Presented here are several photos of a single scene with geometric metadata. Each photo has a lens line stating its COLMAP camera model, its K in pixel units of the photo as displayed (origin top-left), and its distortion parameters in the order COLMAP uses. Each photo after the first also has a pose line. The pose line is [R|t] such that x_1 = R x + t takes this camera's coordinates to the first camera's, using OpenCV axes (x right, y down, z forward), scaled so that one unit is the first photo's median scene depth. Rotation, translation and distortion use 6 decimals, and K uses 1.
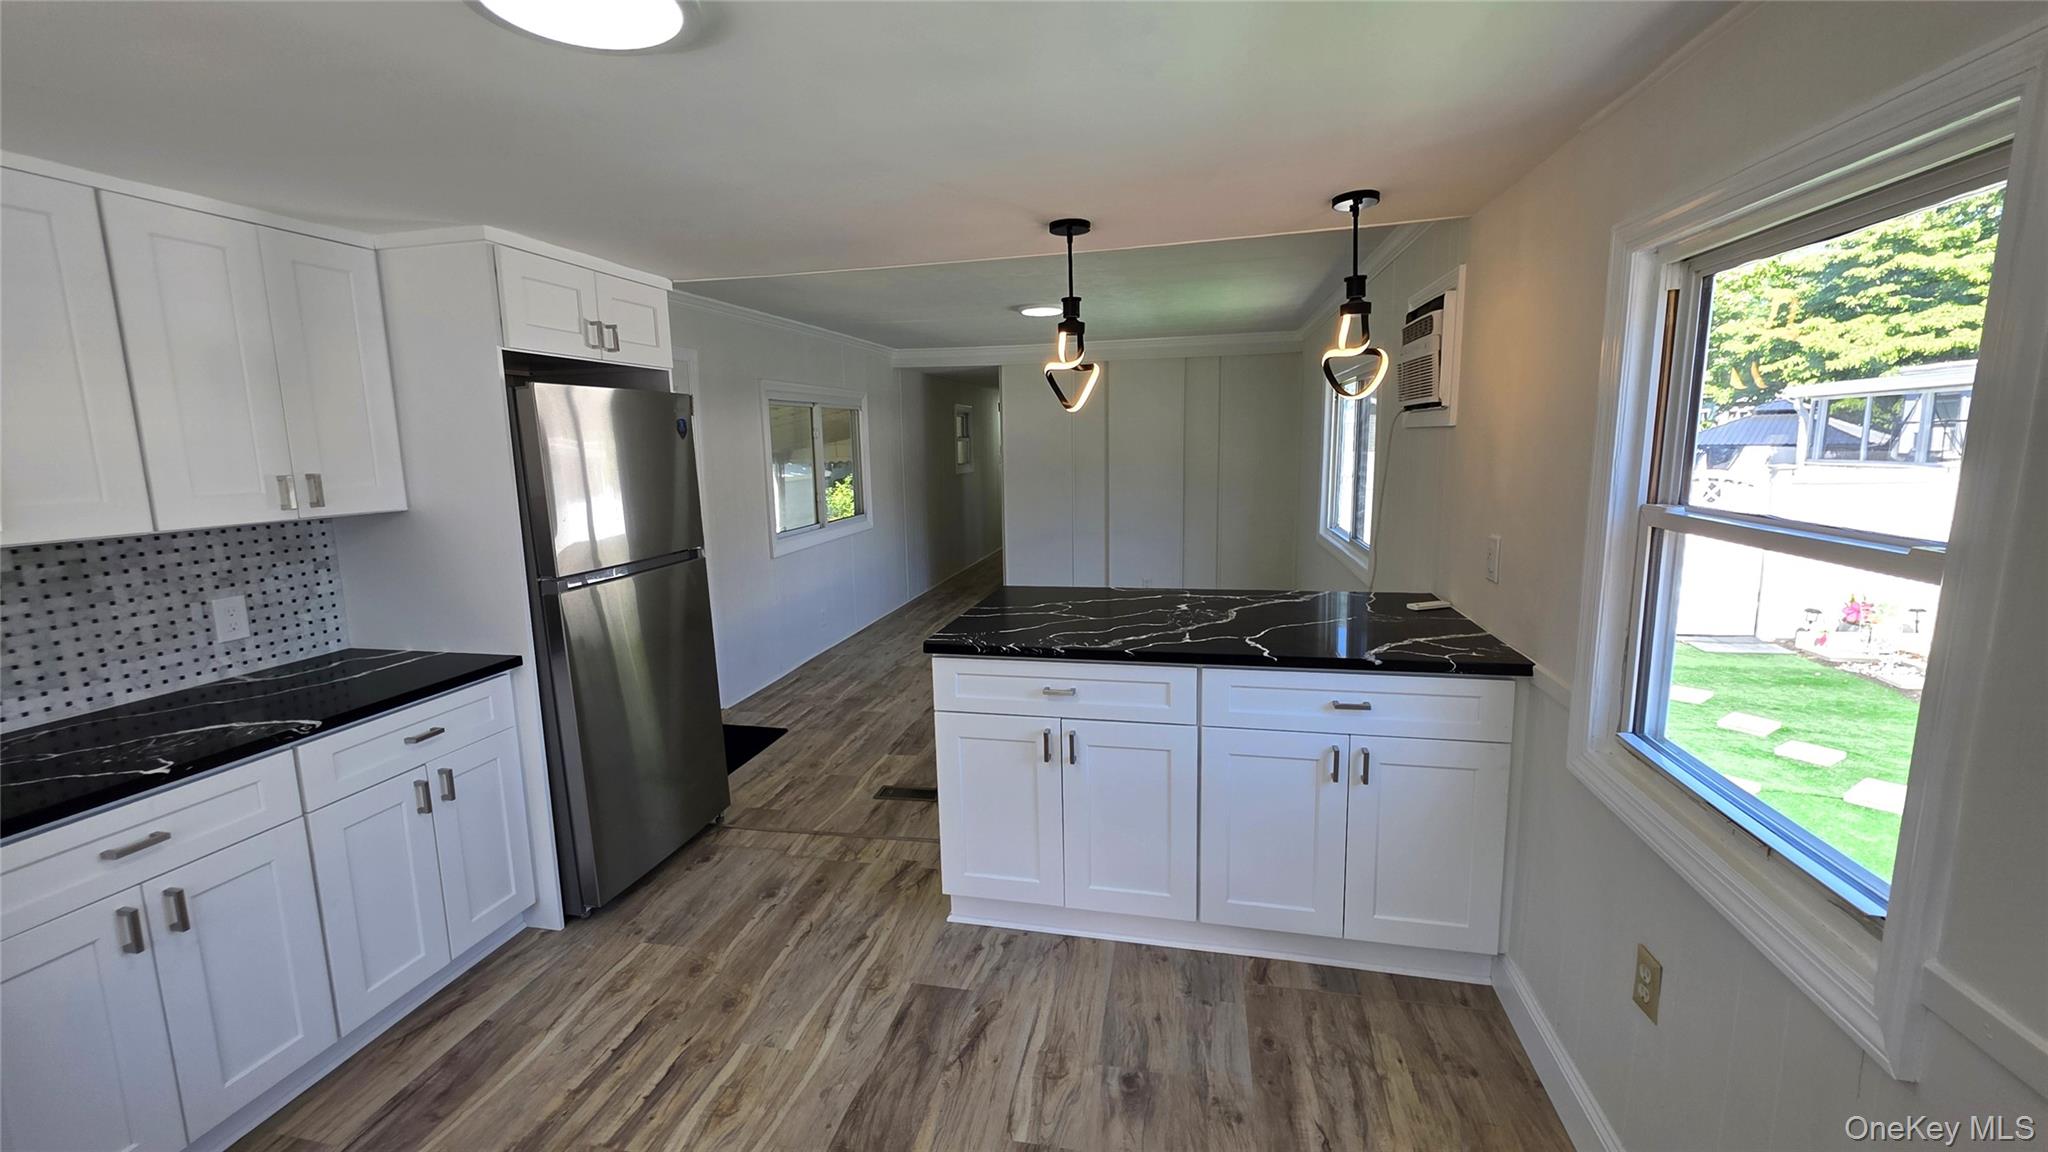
lens RADIAL K [[817.2, 0, 1011.0], [0, 817.2, 566.5], [0, 0, 1]] dist [0.000398, -0.000100]
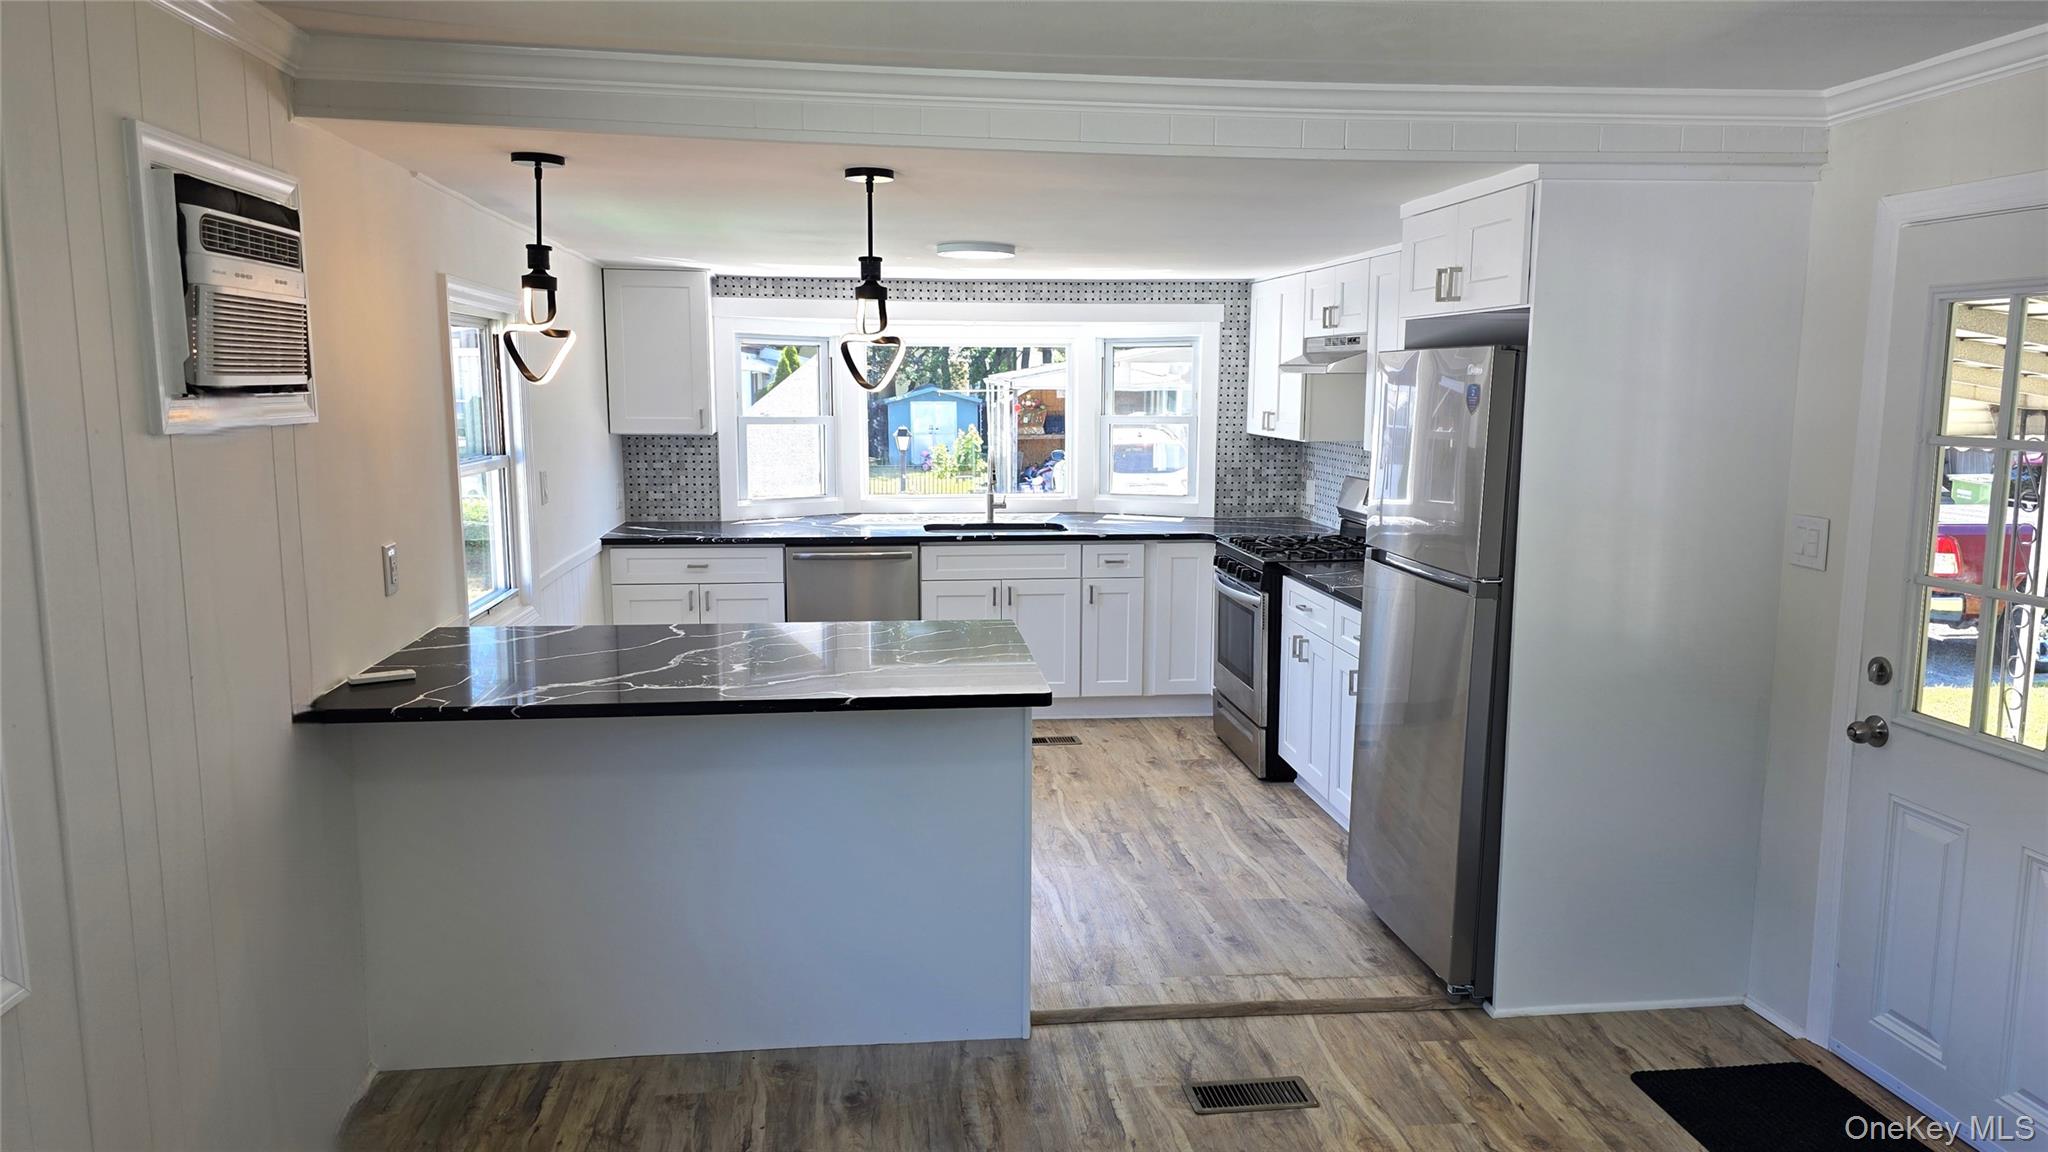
lens RADIAL K [[1364.3, 0, 1028.9], [0, 1364.3, 582.7], [0, 0, 1]] dist [0.072451, -0.005251]
pose [[-0.941110, 0.067450, -0.331304, 0.405496], [-0.035241, 0.954992, 0.294532, -0.423411], [0.336259, 0.288863, -0.896375, 2.380398]]
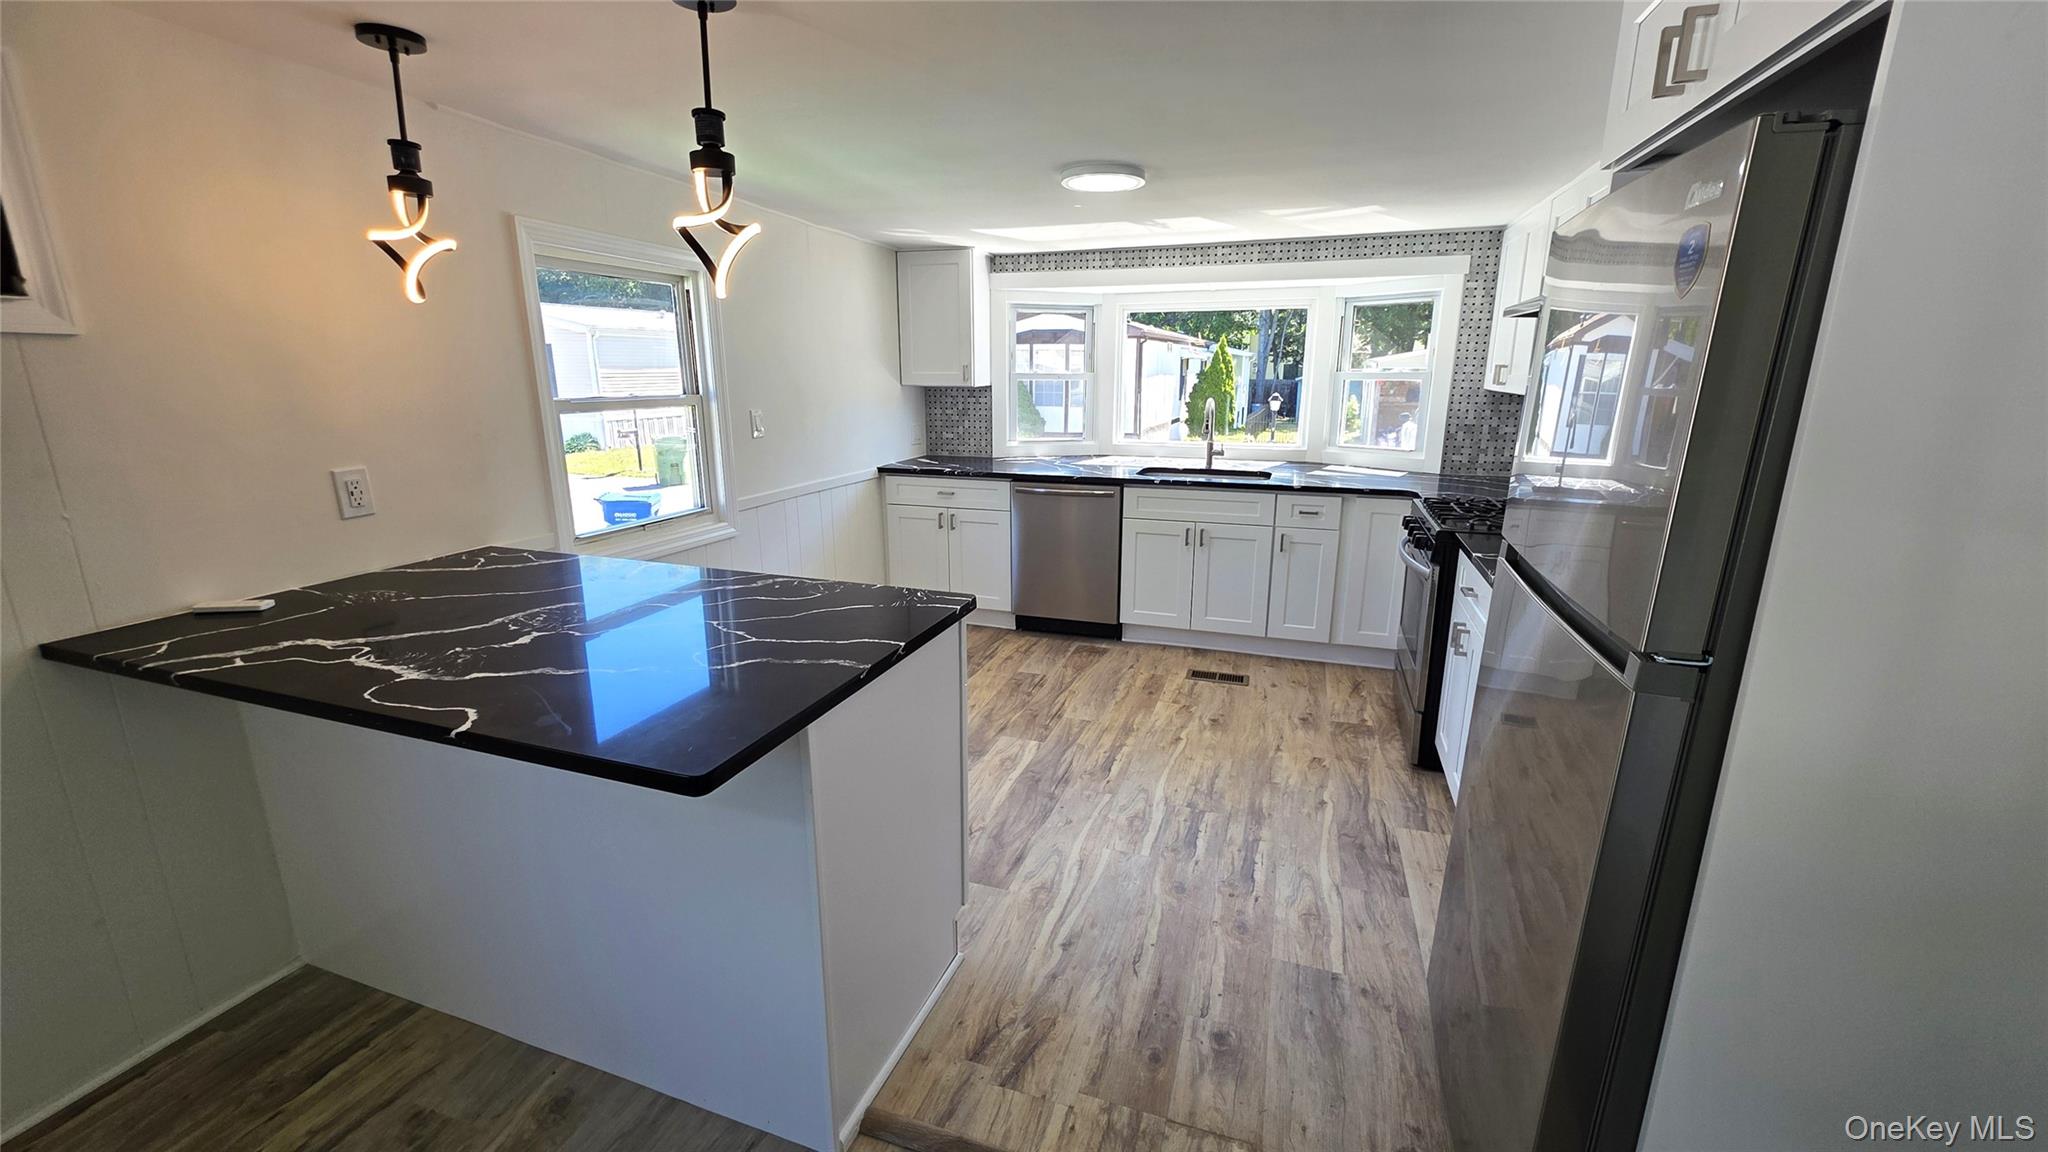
lens RADIAL K [[817.2, 0, 1018.0], [0, 817.2, 569.3], [0, 0, 1]] dist [0.000398, -0.000100]
pose [[-0.993902, -0.004534, 0.110173, -0.227843], [0.038012, 0.923817, 0.380942, -0.230209], [-0.103507, 0.382807, -0.918011, 1.659695]]
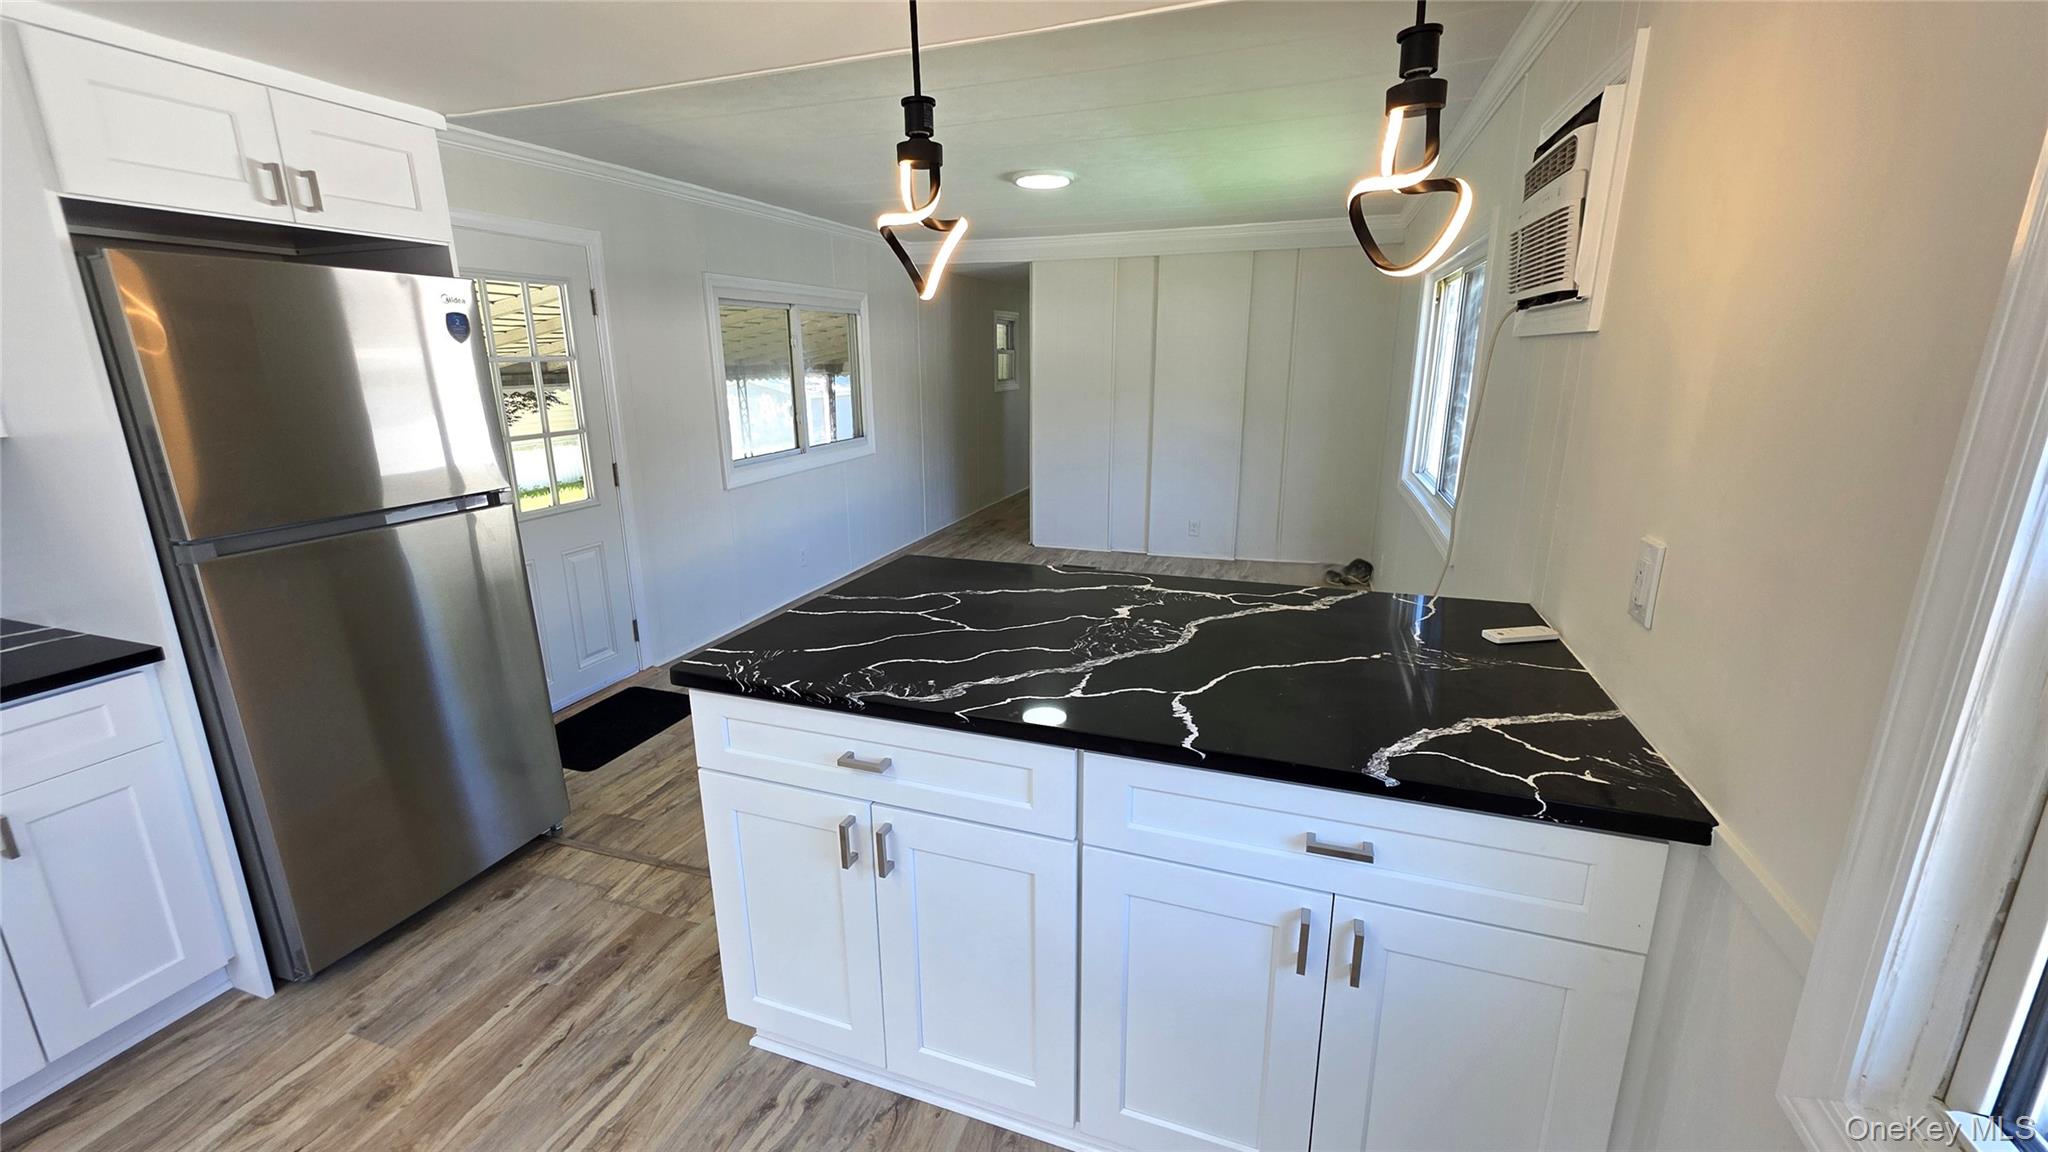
lens RADIAL K [[817.2, 0, 1012.2], [0, 817.2, 568.7], [0, 0, 1]] dist [0.000398, -0.000100]
pose [[0.992853, 0.042388, -0.111558, 0.217444], [-0.030638, 0.993999, 0.105014, -0.057008], [0.115340, -0.100845, 0.988194, 0.389431]]
